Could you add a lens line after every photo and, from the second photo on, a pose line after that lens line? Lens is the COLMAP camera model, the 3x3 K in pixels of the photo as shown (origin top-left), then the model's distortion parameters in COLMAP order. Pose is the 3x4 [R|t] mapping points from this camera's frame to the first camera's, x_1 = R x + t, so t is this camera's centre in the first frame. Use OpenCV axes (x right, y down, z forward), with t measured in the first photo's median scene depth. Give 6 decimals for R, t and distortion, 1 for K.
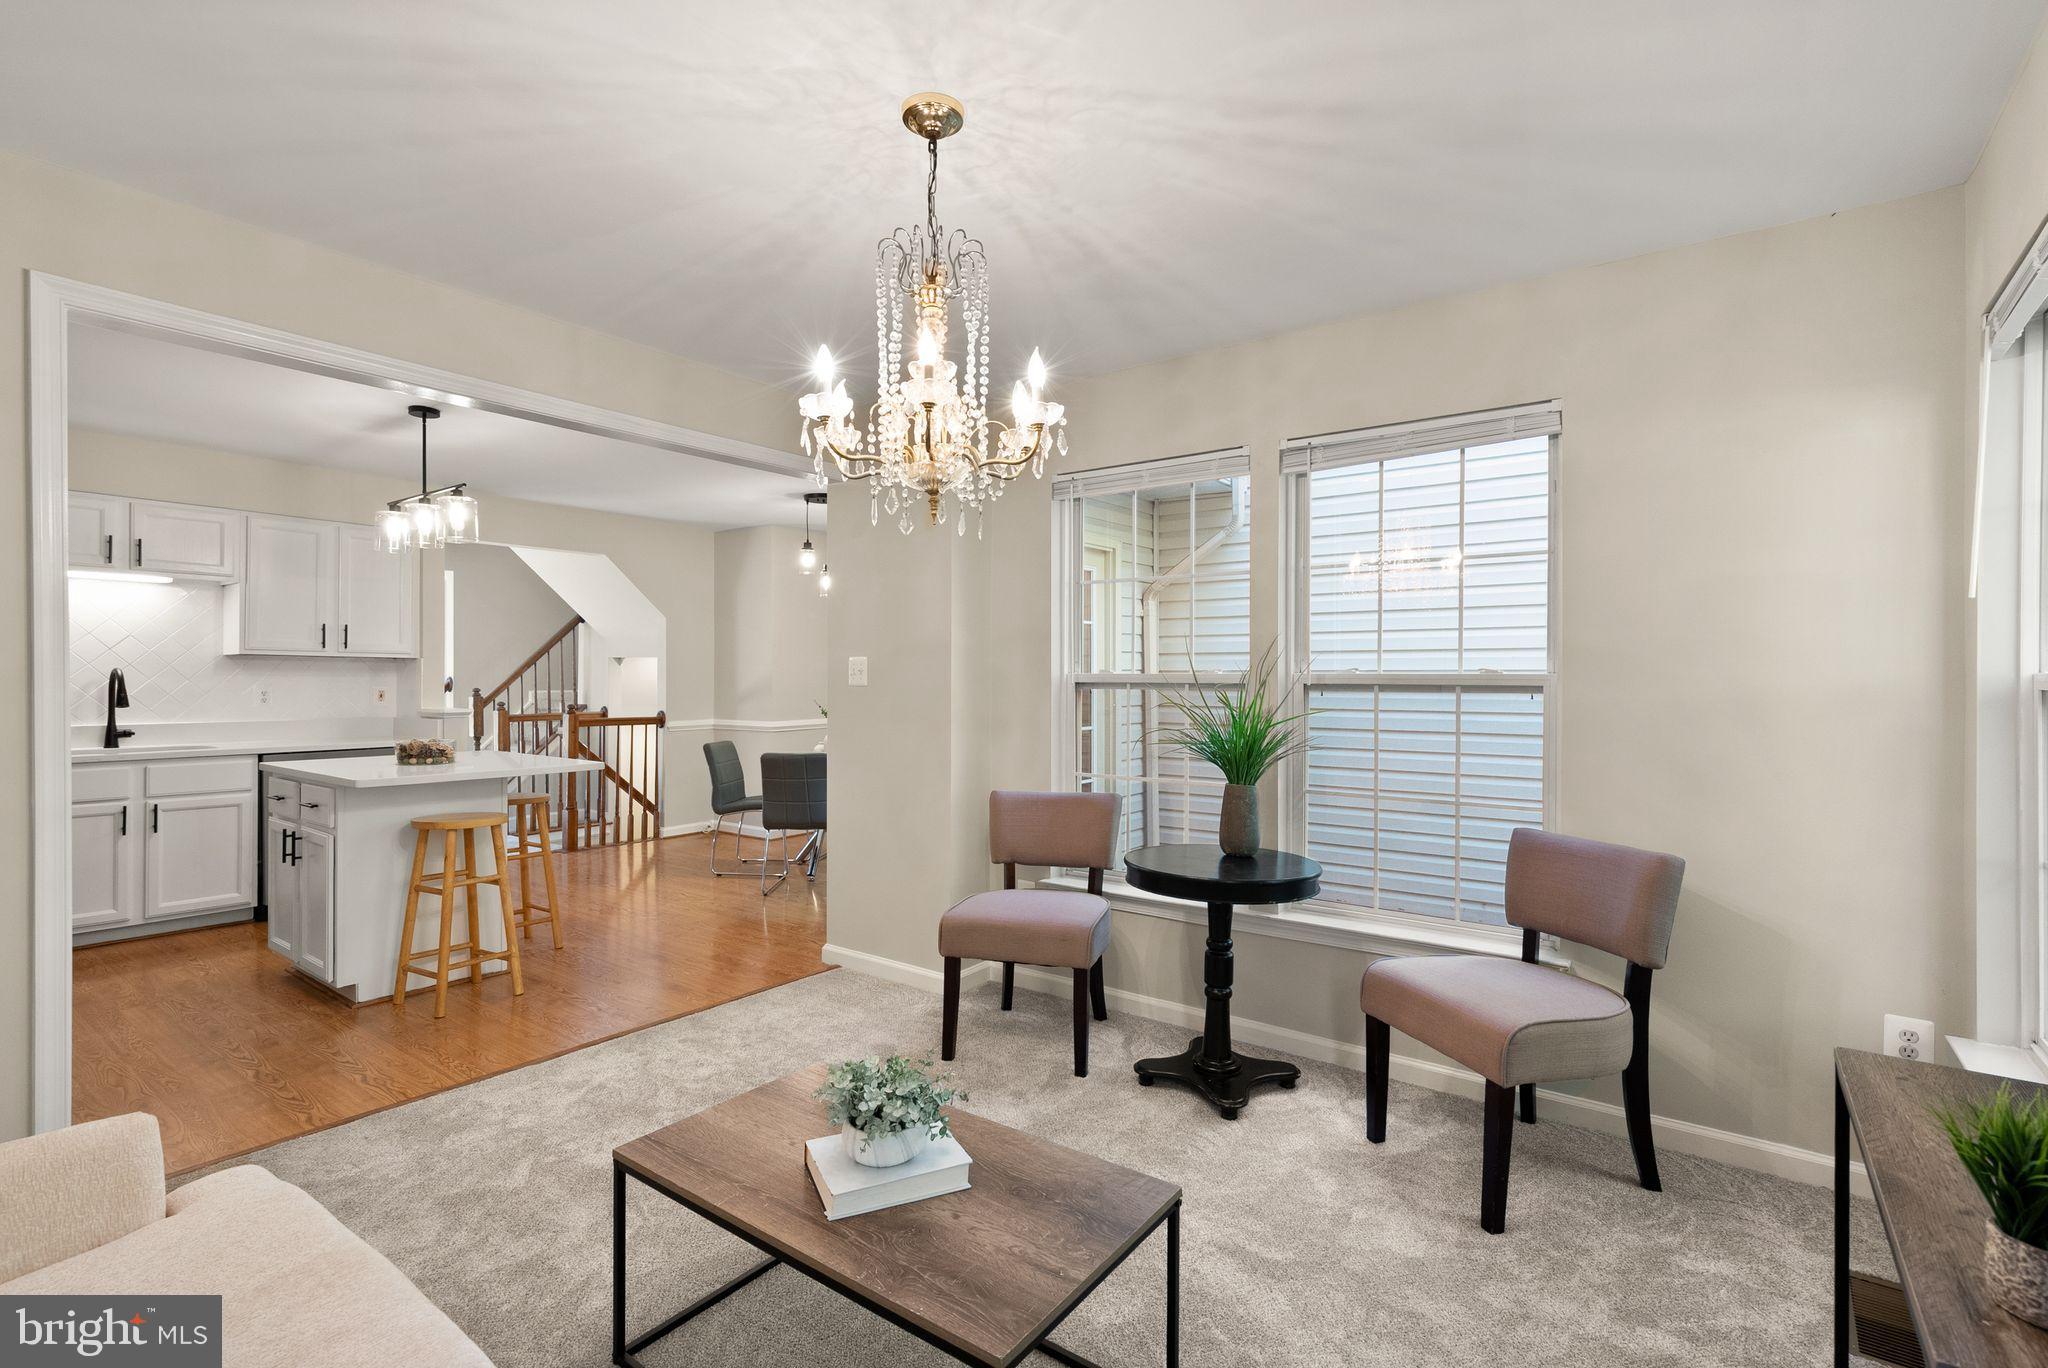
lens RADIAL K [[959.6, 0, 1024.0], [0, 959.6, 684.0], [0, 0, 1]] dist [0.002305, 0.000228]
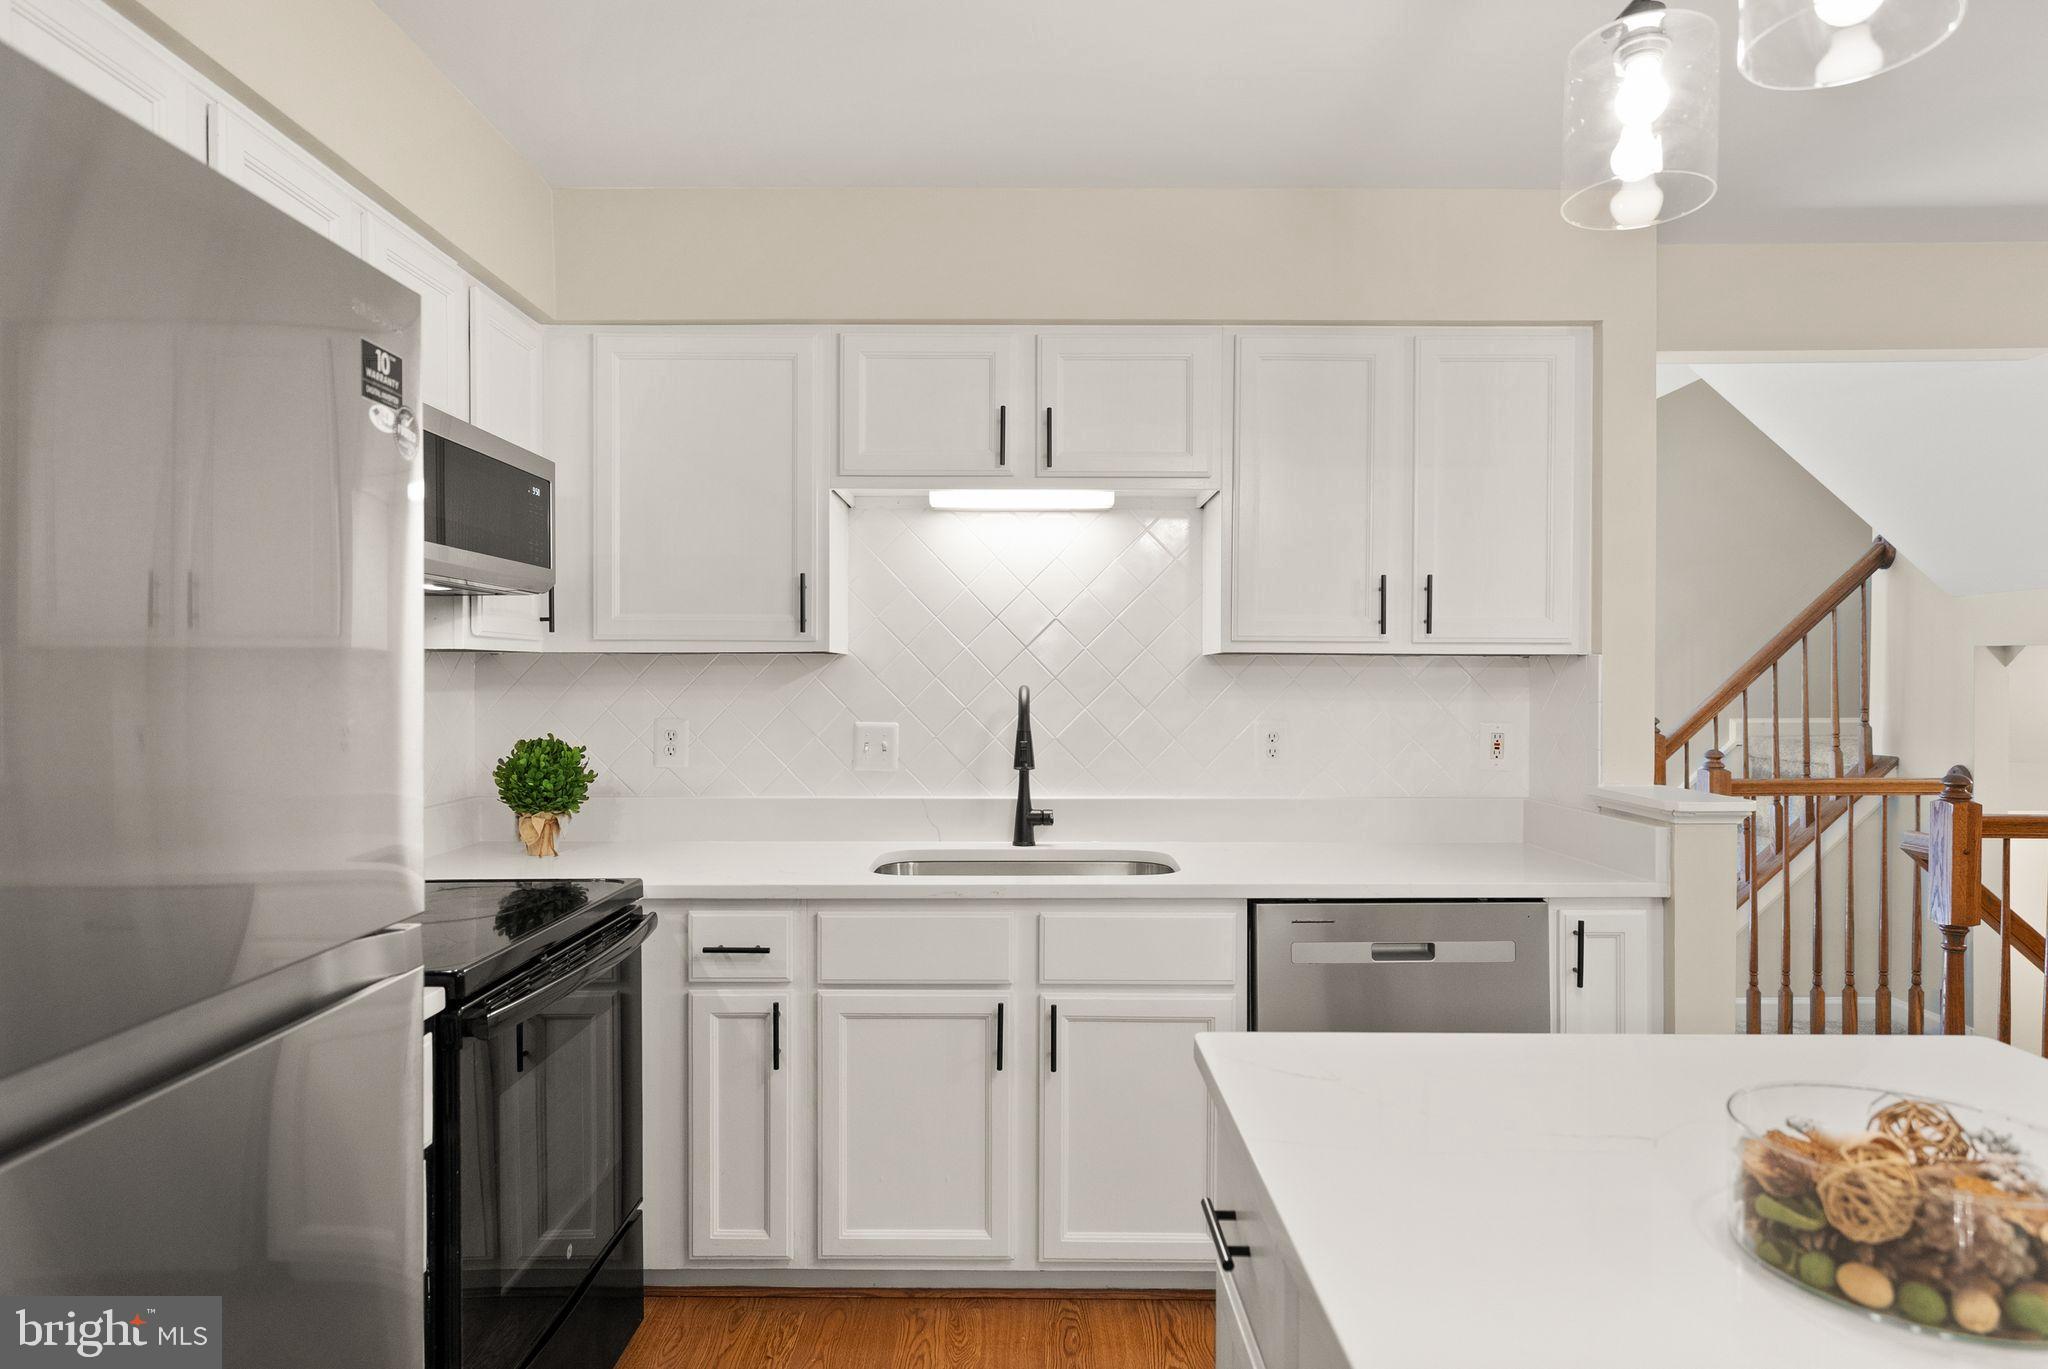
lens RADIAL K [[1171.0, 0, 1019.9], [0, 1171.0, 691.0], [0, 0, 1]] dist [0.006597, 0.001478]
pose [[0.601801, 0.005359, -0.798628, -0.436309], [-0.002695, 0.999985, 0.004679, -0.015668], [0.798641, -0.000664, 0.601807, 0.593946]]
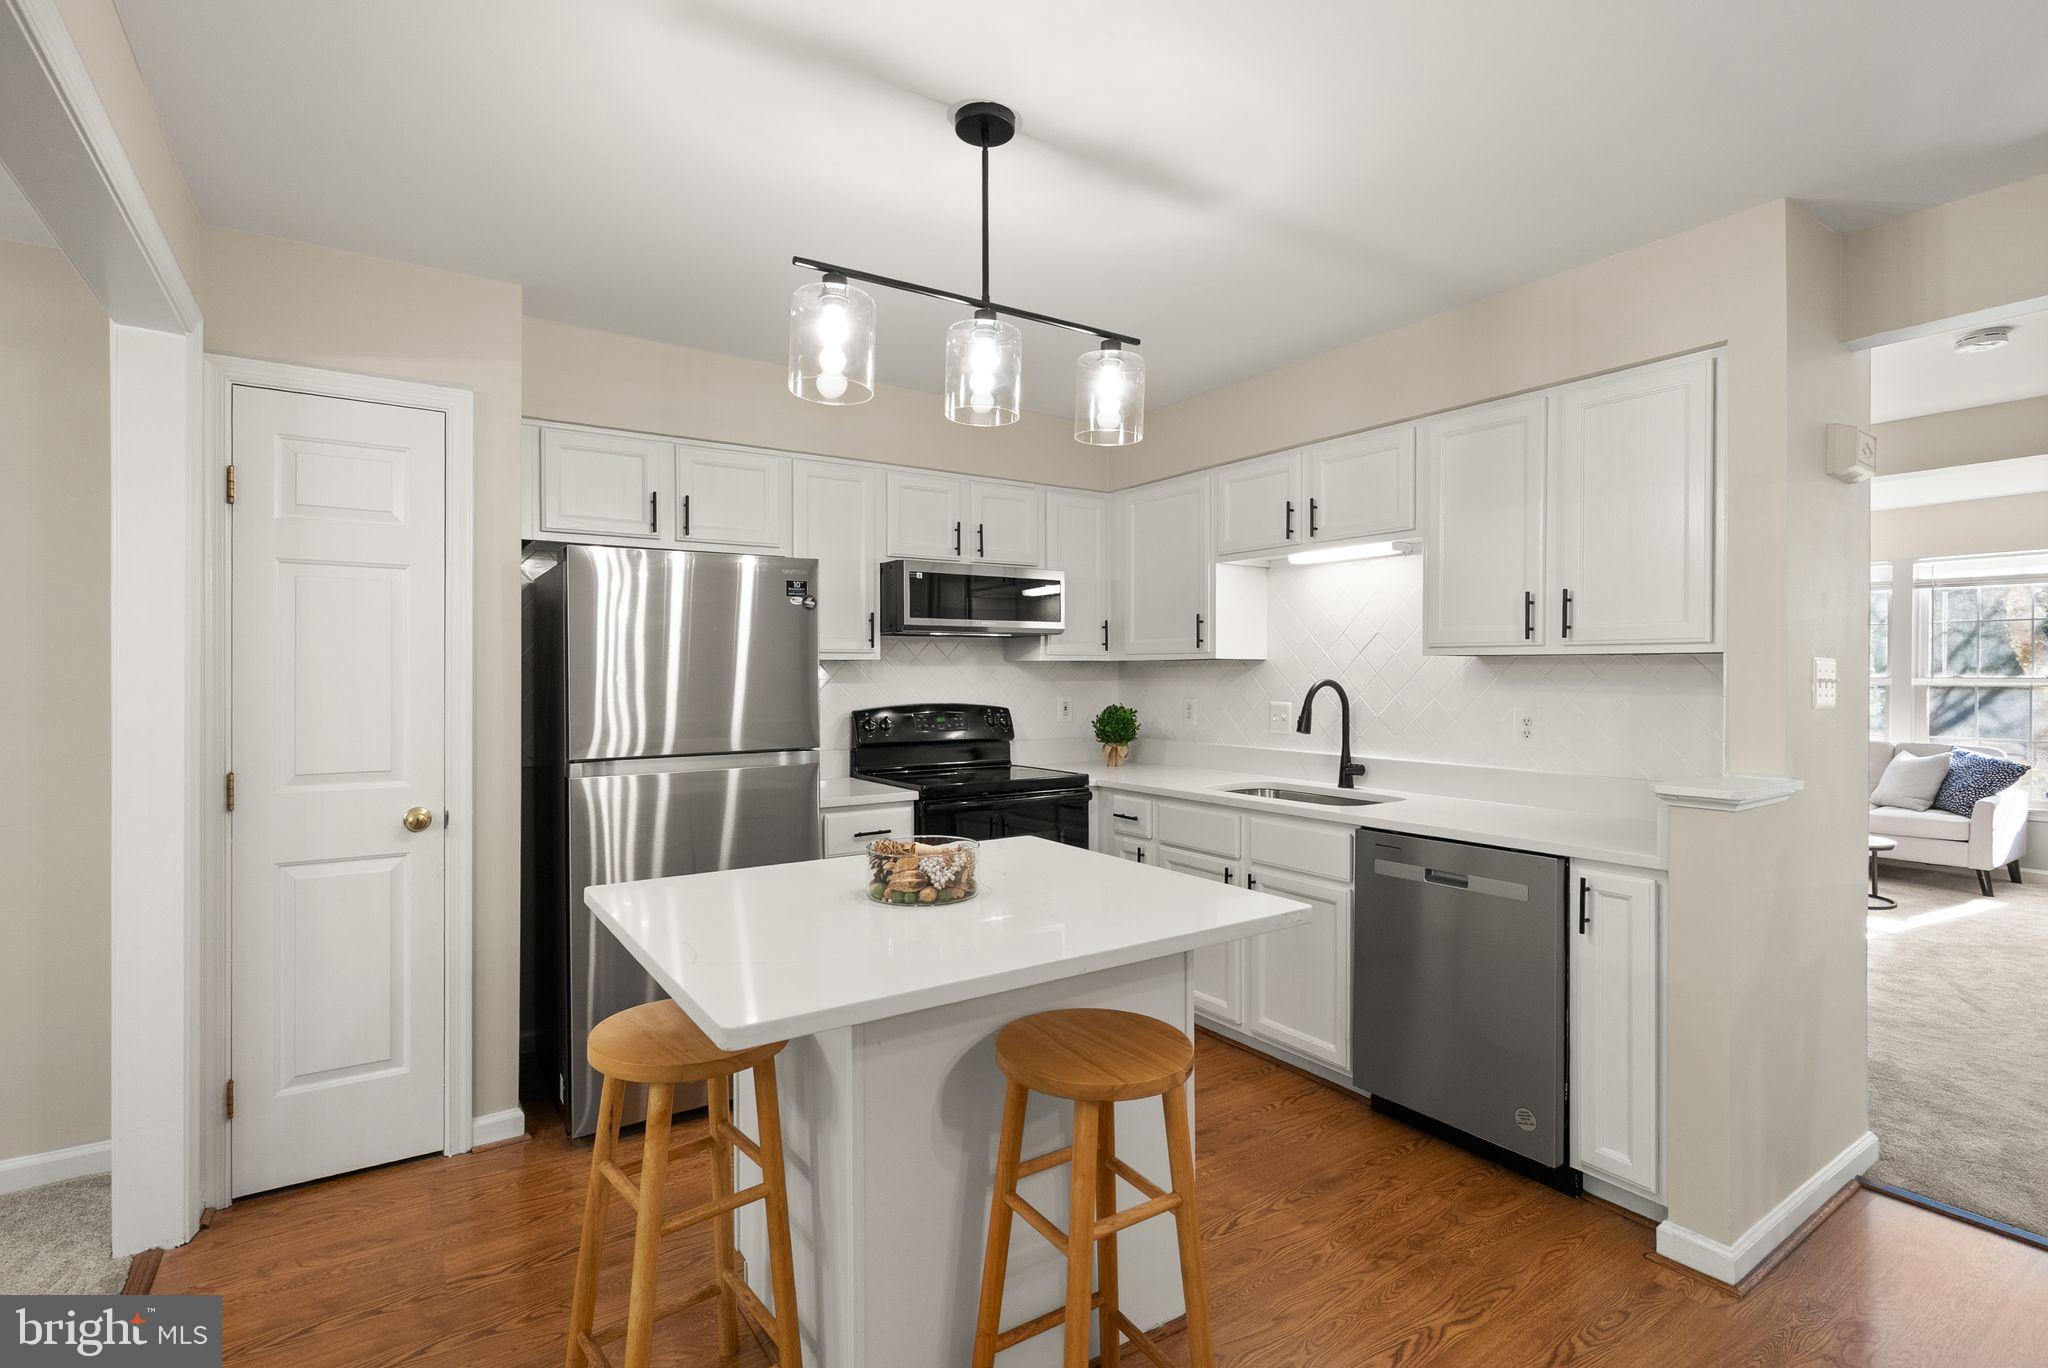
lens RADIAL K [[959.6, 0, 1024.0], [0, 959.6, 684.0], [0, 0, 1]] dist [0.002305, 0.000228]
pose [[-0.321026, 0.006839, -0.947046, -0.161570], [-0.005357, 0.999945, 0.009037, -0.017245], [0.947055, 0.007975, -0.320972, 0.942648]]
